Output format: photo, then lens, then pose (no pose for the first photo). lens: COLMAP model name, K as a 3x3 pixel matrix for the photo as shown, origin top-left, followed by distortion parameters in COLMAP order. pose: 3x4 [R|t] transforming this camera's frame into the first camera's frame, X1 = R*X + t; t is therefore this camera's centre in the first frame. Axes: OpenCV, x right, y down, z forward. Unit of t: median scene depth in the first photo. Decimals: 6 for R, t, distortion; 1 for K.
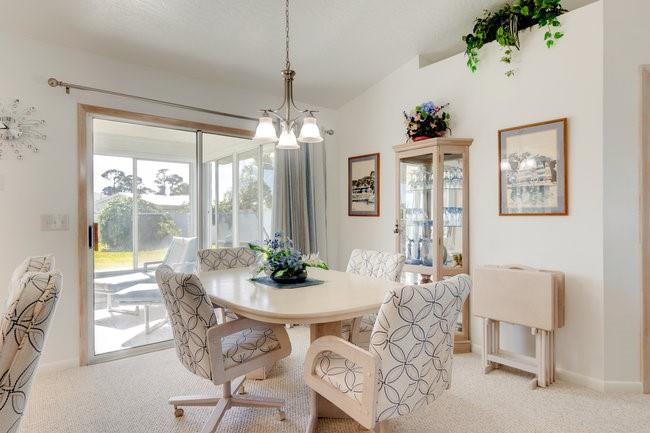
lens RADIAL K [[365.0, 0, 329.9], [0, 365.0, 216.5], [0, 0, 1]] dist [-0.002615, -0.000445]
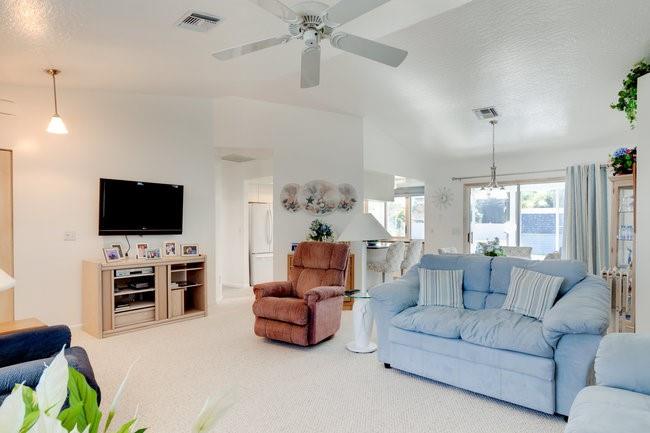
lens RADIAL K [[365.0, 0, 330.8], [0, 365.0, 227.9], [0, 0, 1]] dist [-0.002615, -0.000445]
pose [[0.188360, 0.017224, -0.981949, 1.752522], [-0.008847, 0.999835, 0.015840, -0.038874], [0.982060, 0.005704, 0.188481, -0.417103]]
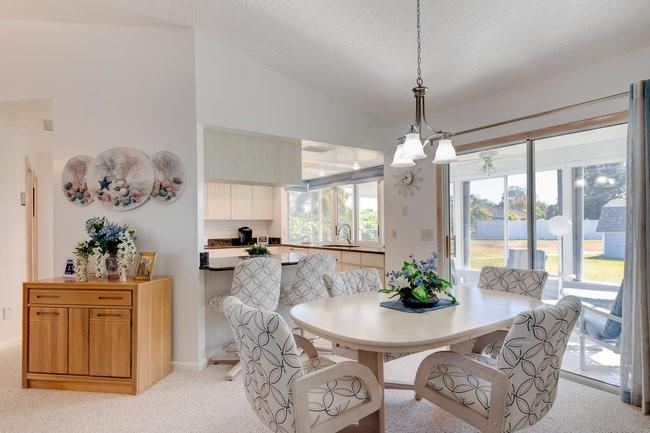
lens RADIAL K [[365.0, 0, 328.8], [0, 365.0, 222.6], [0, 0, 1]] dist [-0.002615, -0.000445]
pose [[-0.029211, 0.007461, -0.999545, 0.812957], [0.003781, 0.999966, 0.007354, -0.041635], [0.999566, -0.003564, -0.029238, 0.645767]]
